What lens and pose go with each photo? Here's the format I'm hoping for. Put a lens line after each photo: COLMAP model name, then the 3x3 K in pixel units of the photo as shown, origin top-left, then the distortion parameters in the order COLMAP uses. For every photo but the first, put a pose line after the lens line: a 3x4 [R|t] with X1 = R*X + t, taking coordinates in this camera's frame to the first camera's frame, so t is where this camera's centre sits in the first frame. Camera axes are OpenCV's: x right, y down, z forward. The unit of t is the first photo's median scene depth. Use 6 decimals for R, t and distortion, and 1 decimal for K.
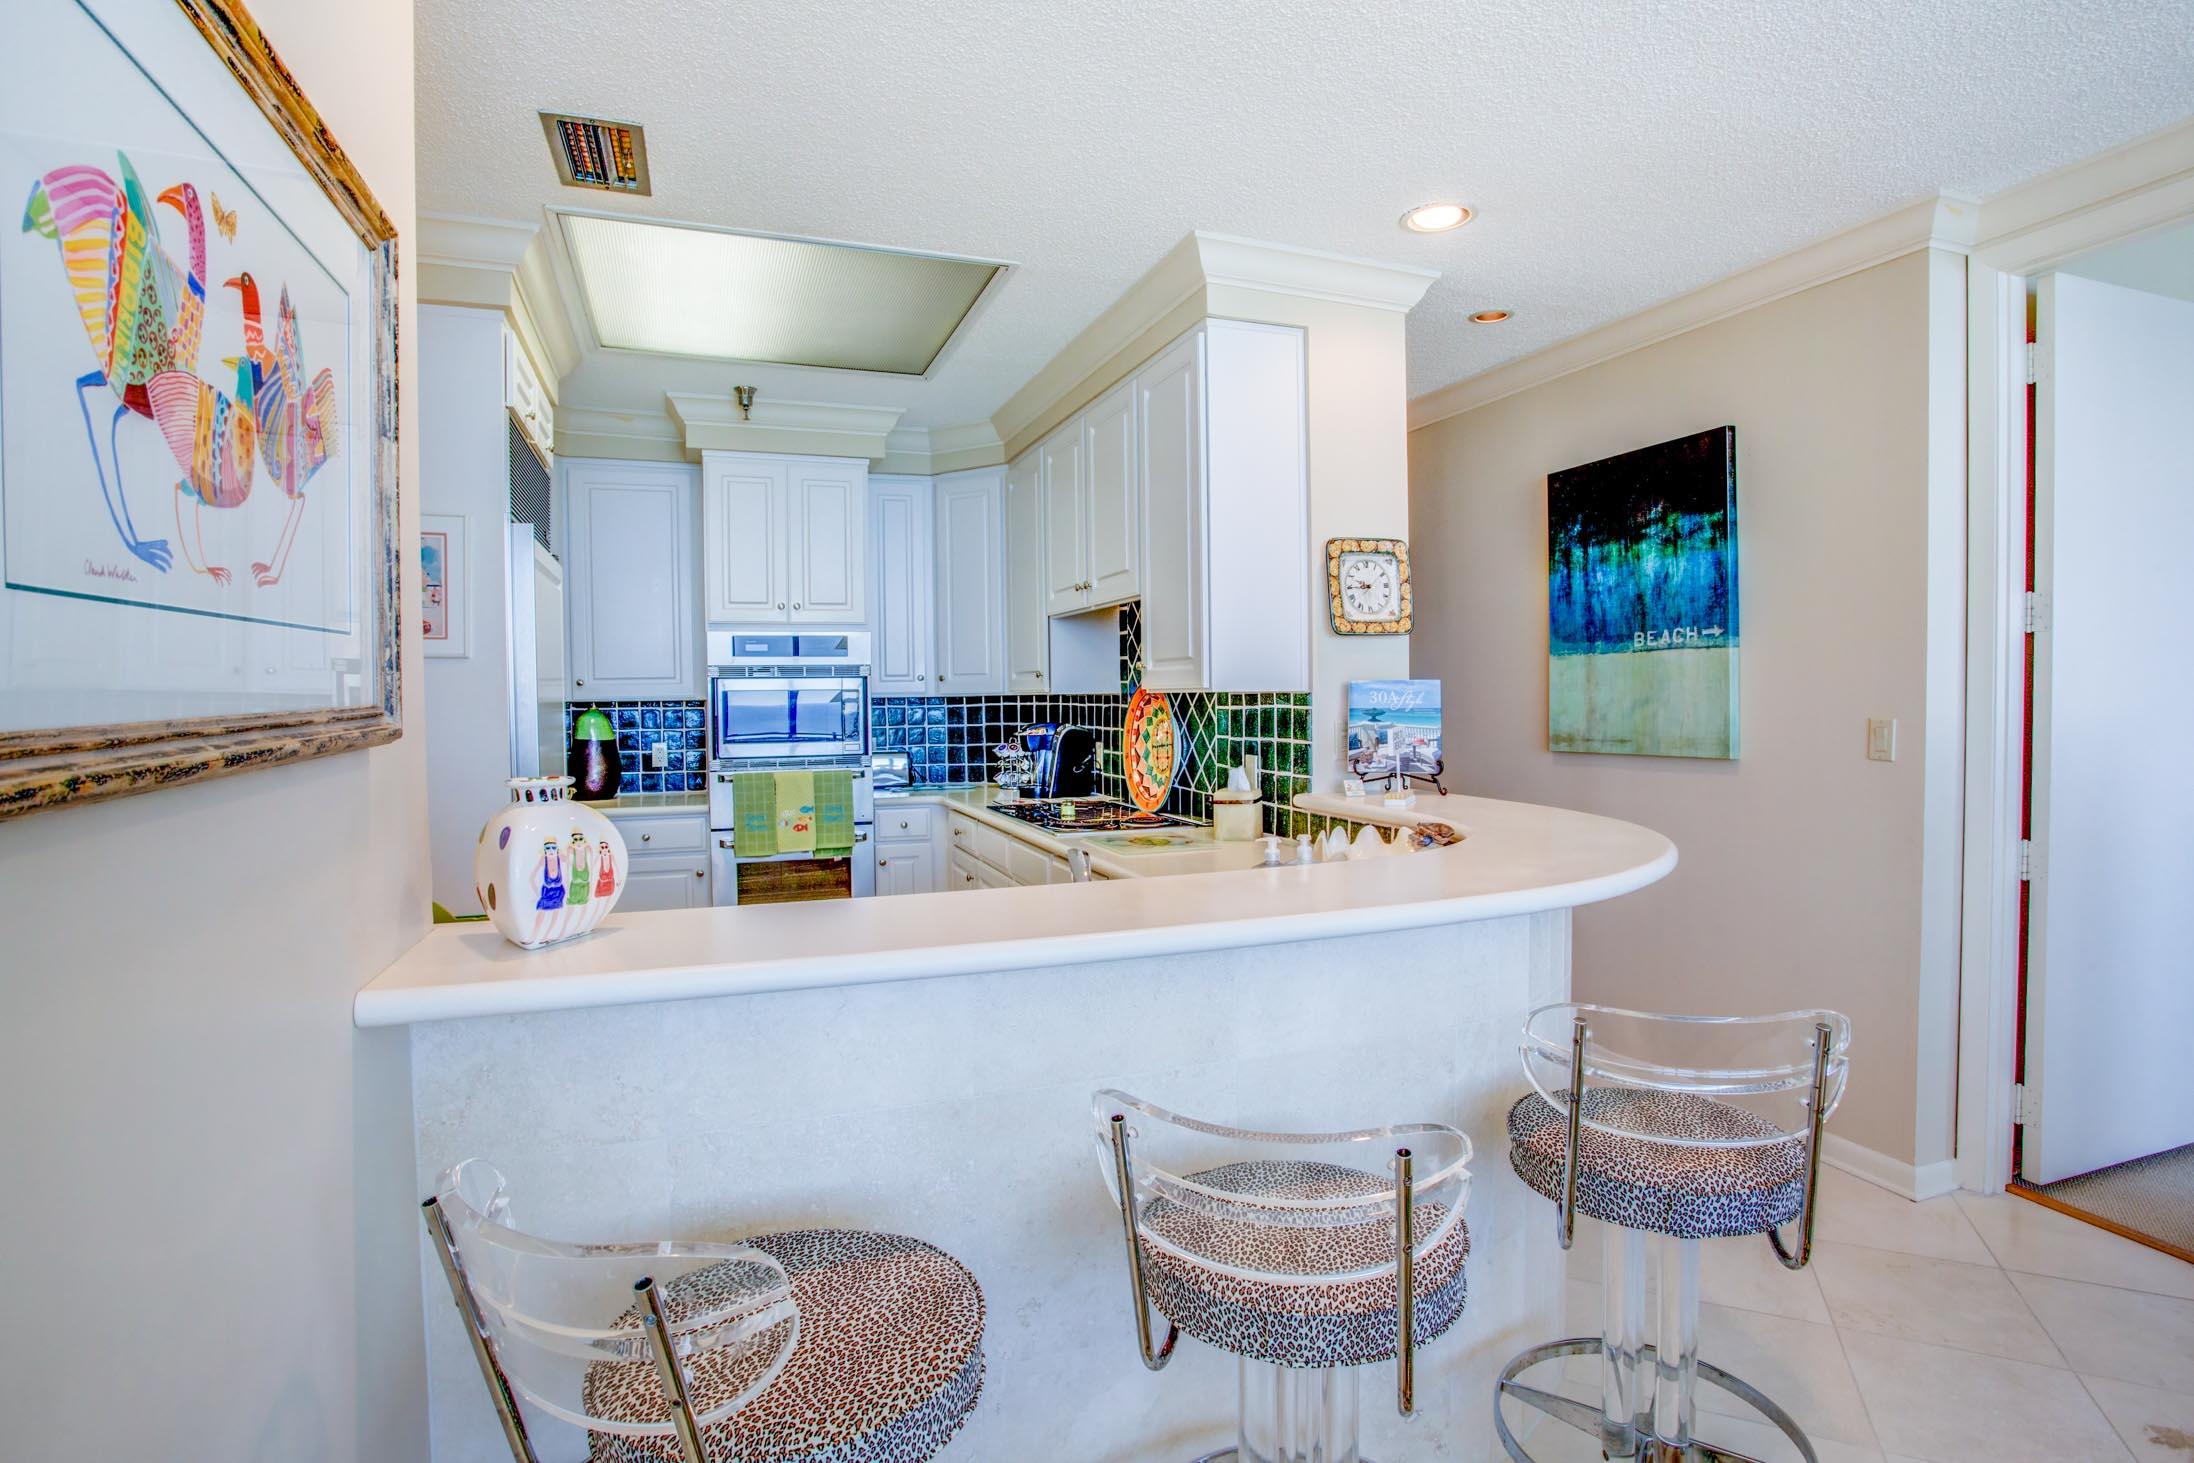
lens RADIAL K [[1106.6, 0, 1111.0], [0, 1106.6, 724.5], [0, 0, 1]] dist [-0.084420, 0.039365]
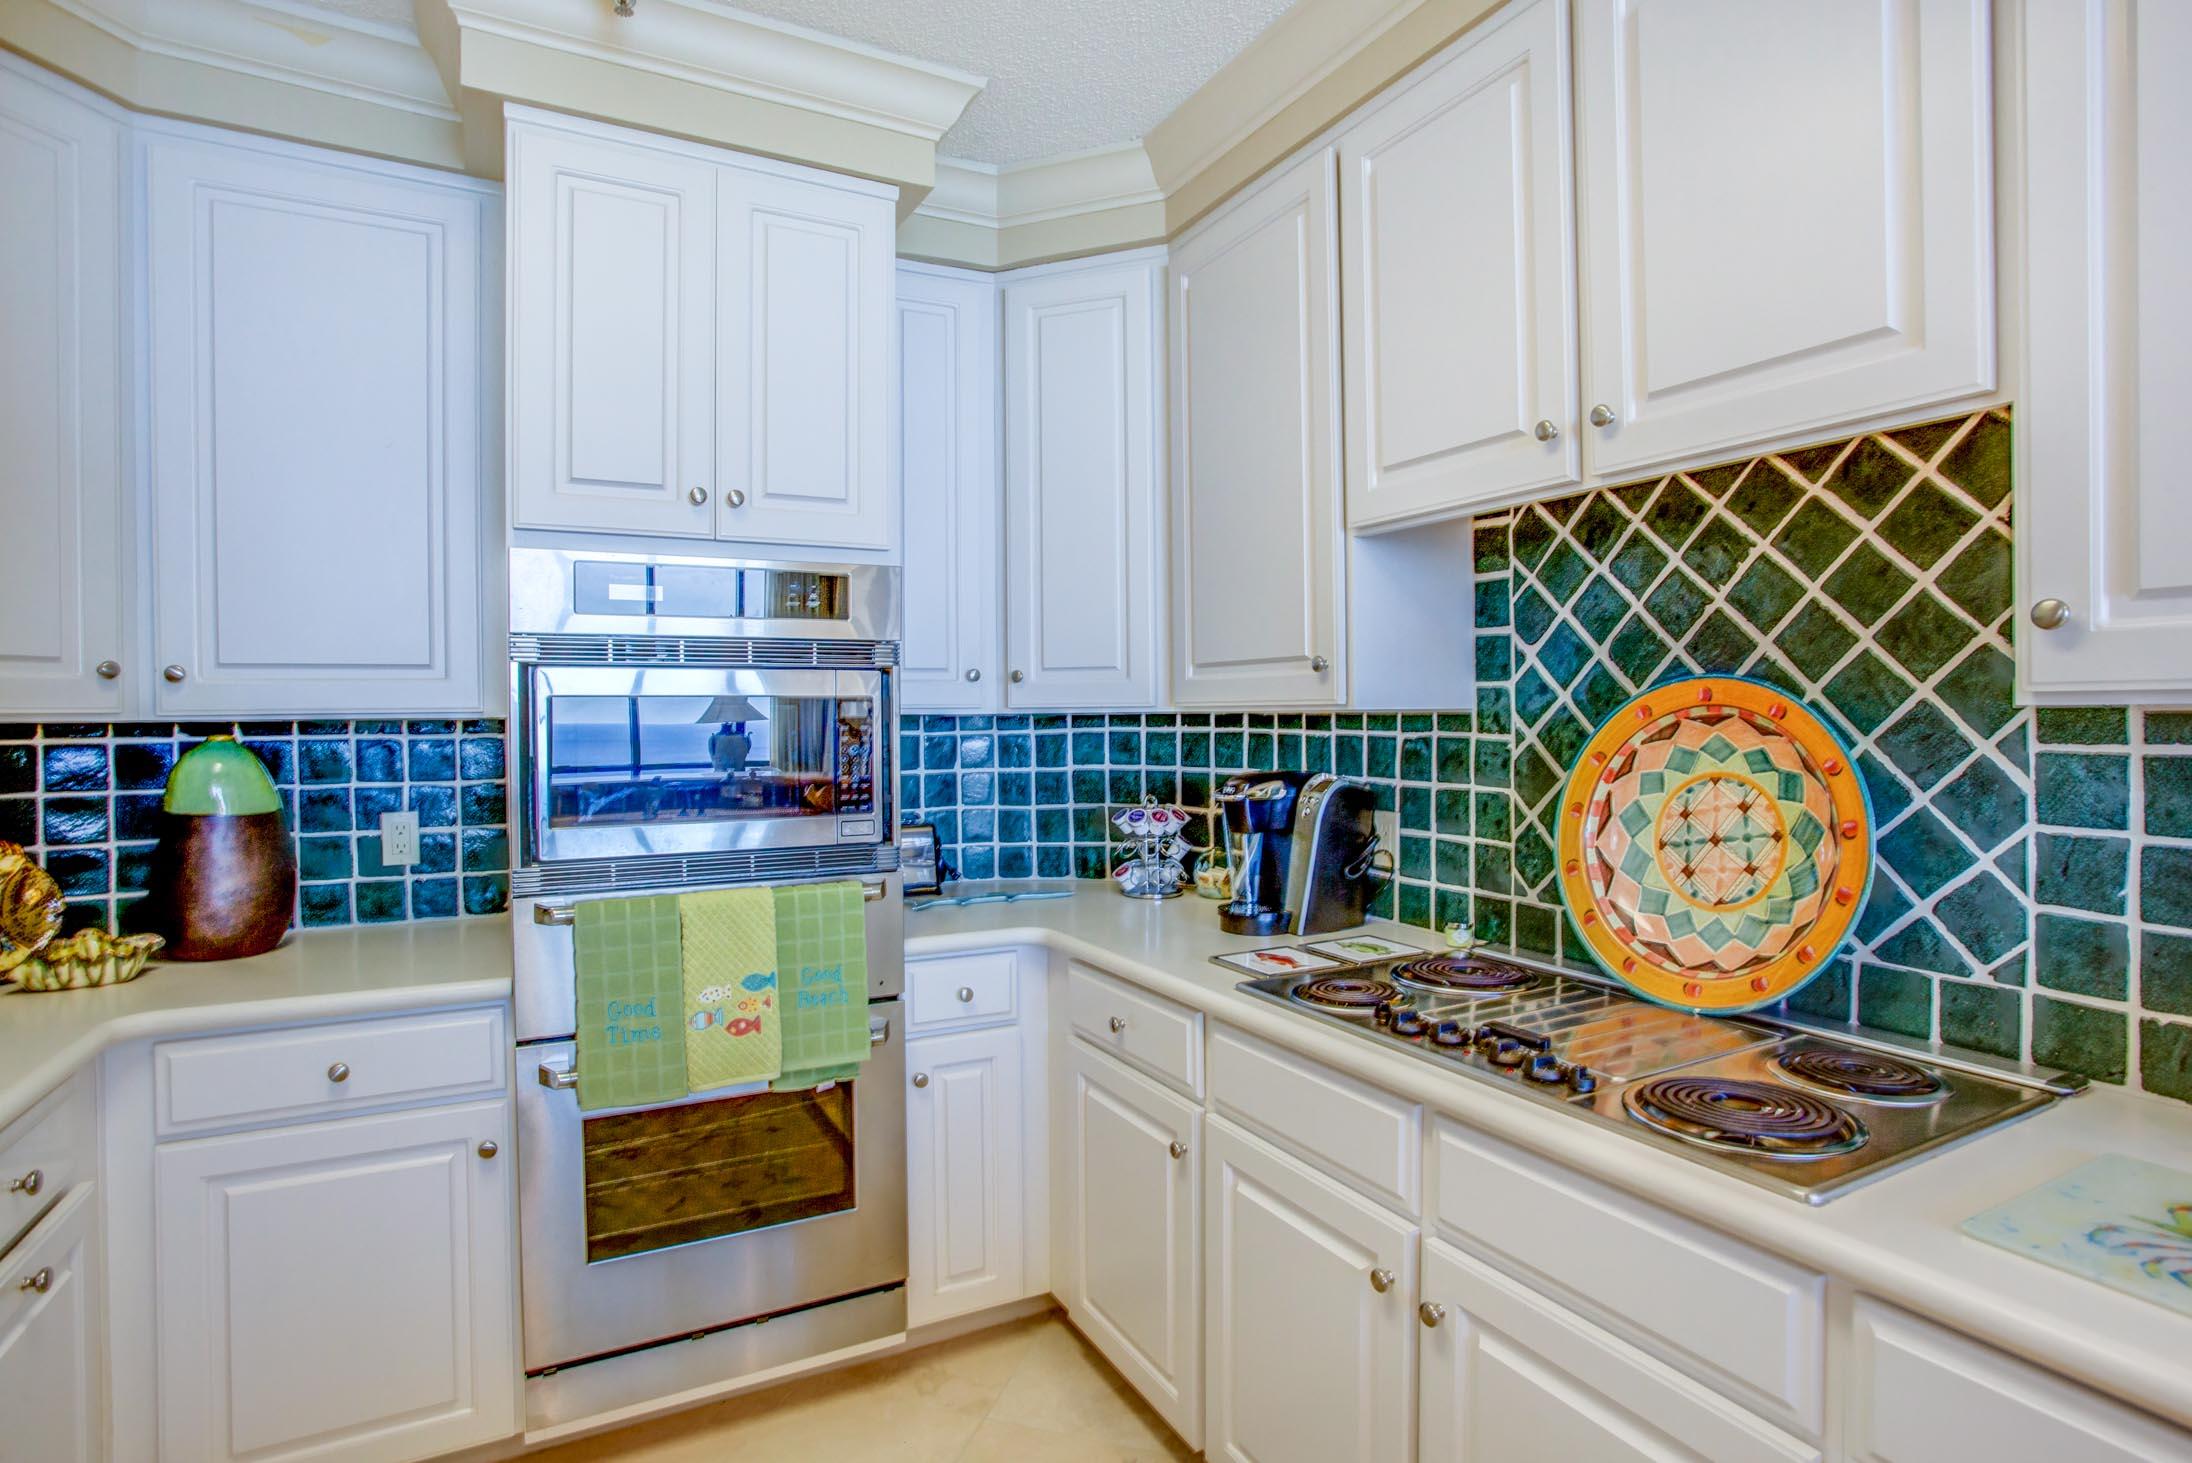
lens RADIAL K [[1122.9, 0, 1096.0], [0, 1122.9, 731.5], [0, 0, 1]] dist [-0.042998, -0.000611]
pose [[0.992226, 0.003377, 0.124400, -0.204699], [-0.001820, 0.999919, -0.012626, -0.012908], [-0.124433, 0.012301, 0.992152, 0.567680]]
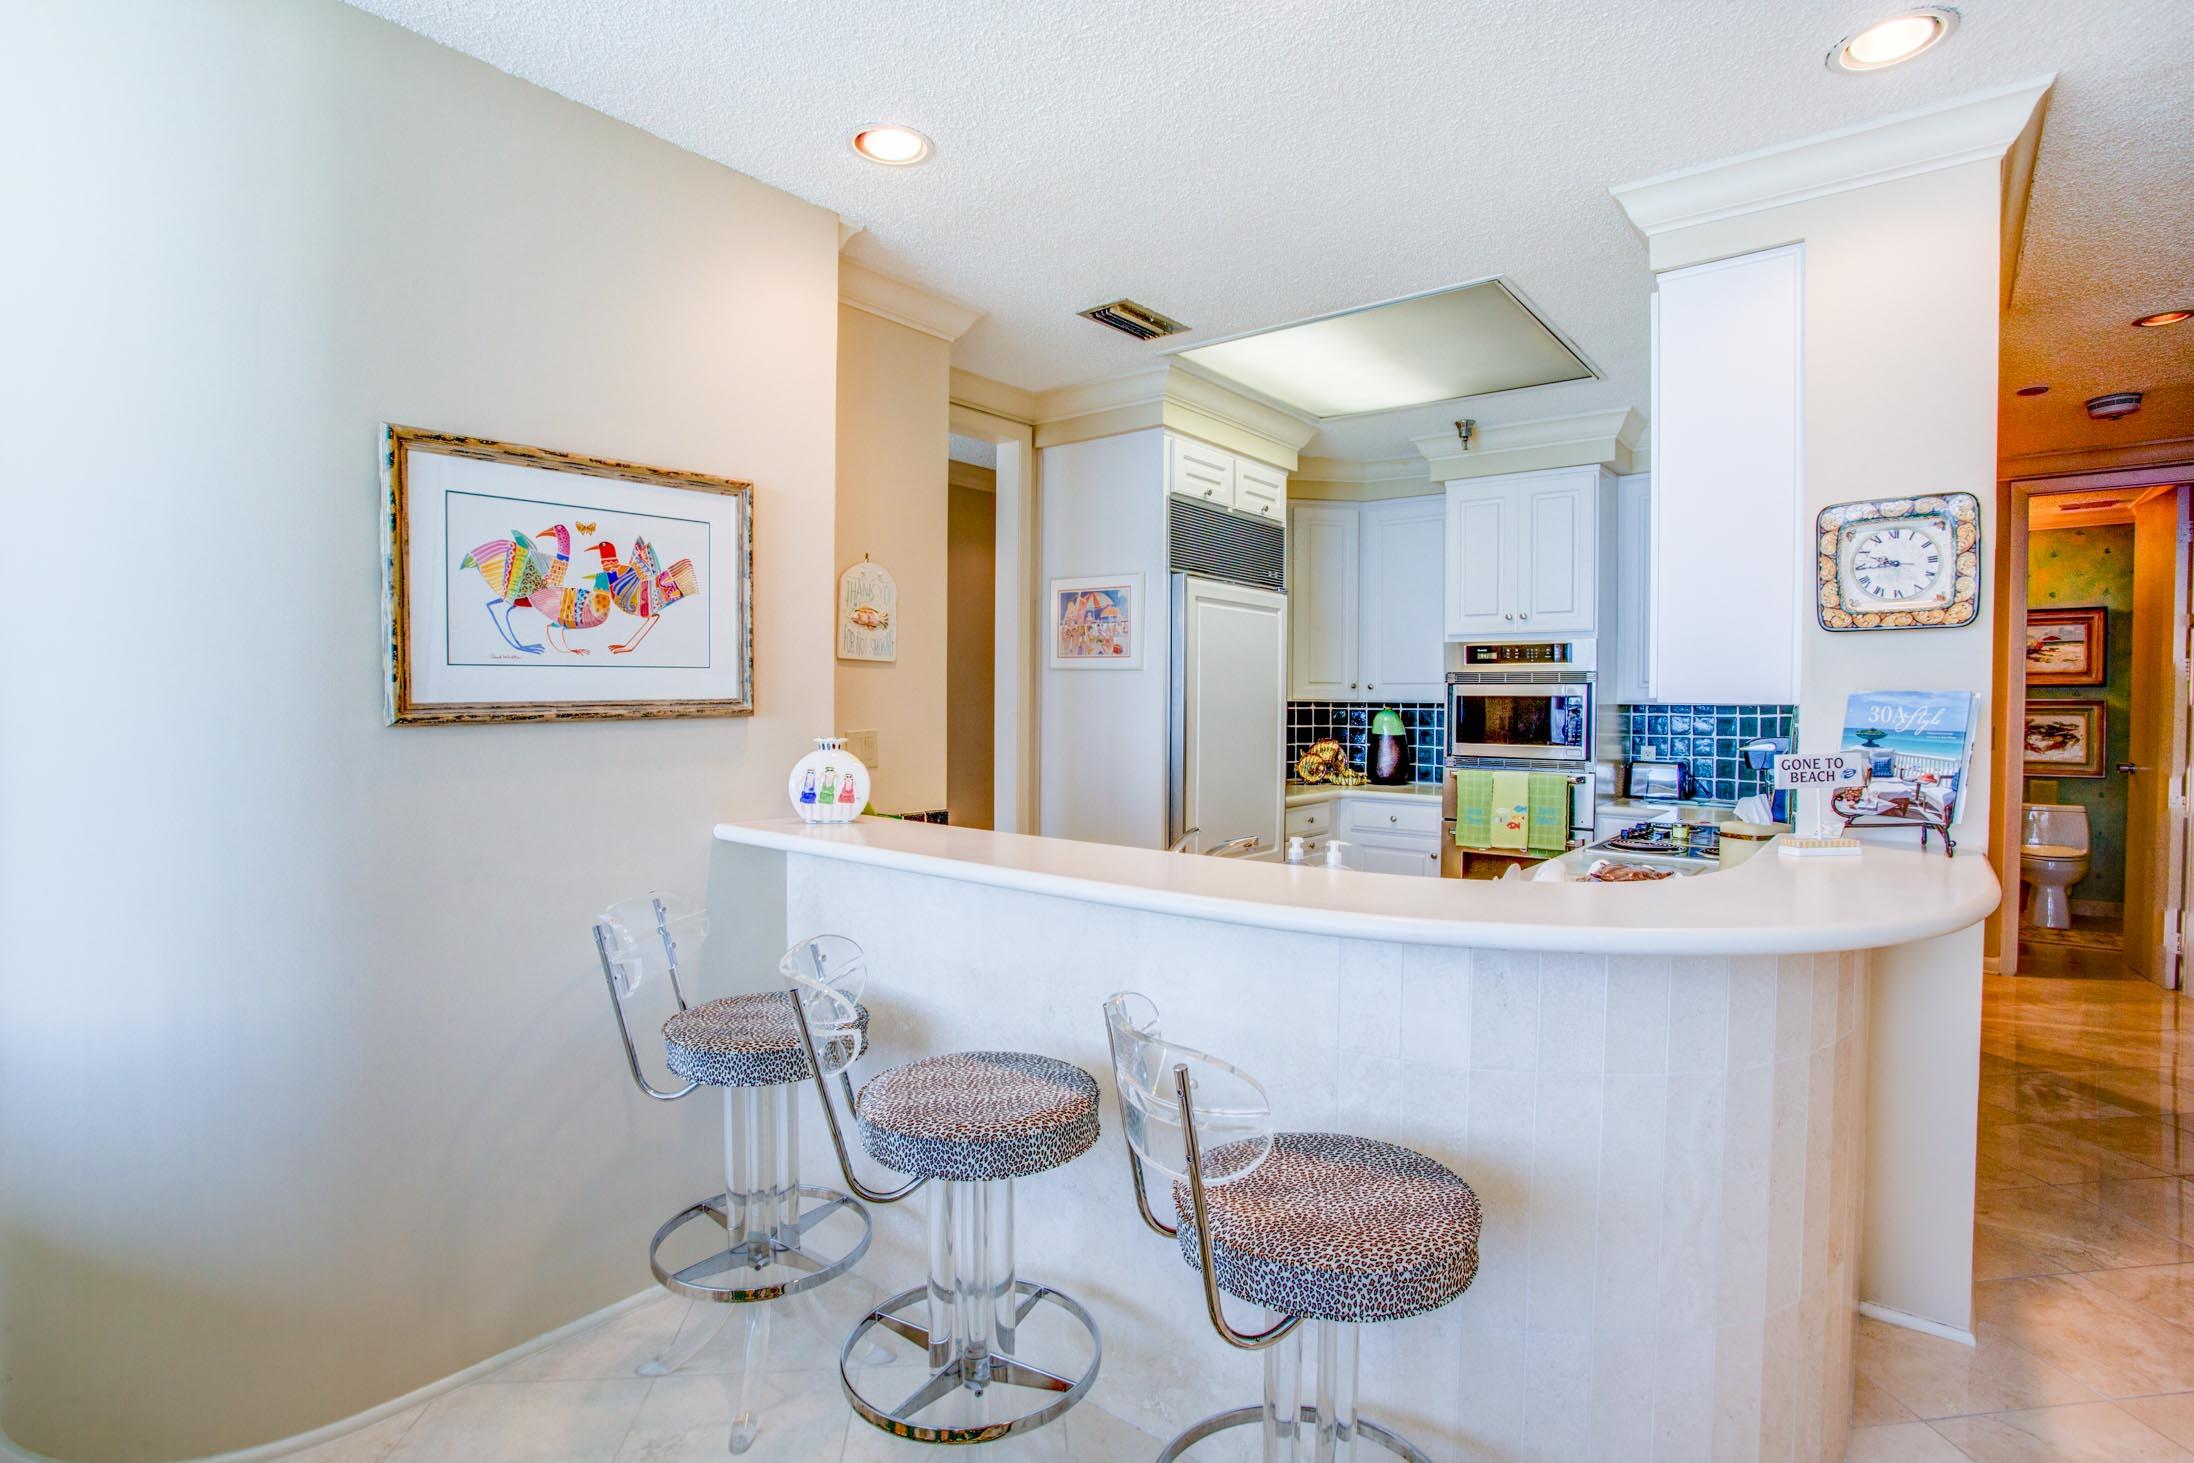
lens RADIAL K [[1106.6, 0, 1111.0], [0, 1106.6, 724.5], [0, 0, 1]] dist [-0.084420, 0.039365]
pose [[0.495400, 0.033951, -0.868001, 0.439196], [-0.035881, 0.999183, 0.018603, -0.009042], [0.867923, 0.021929, 0.496214, 0.141287]]
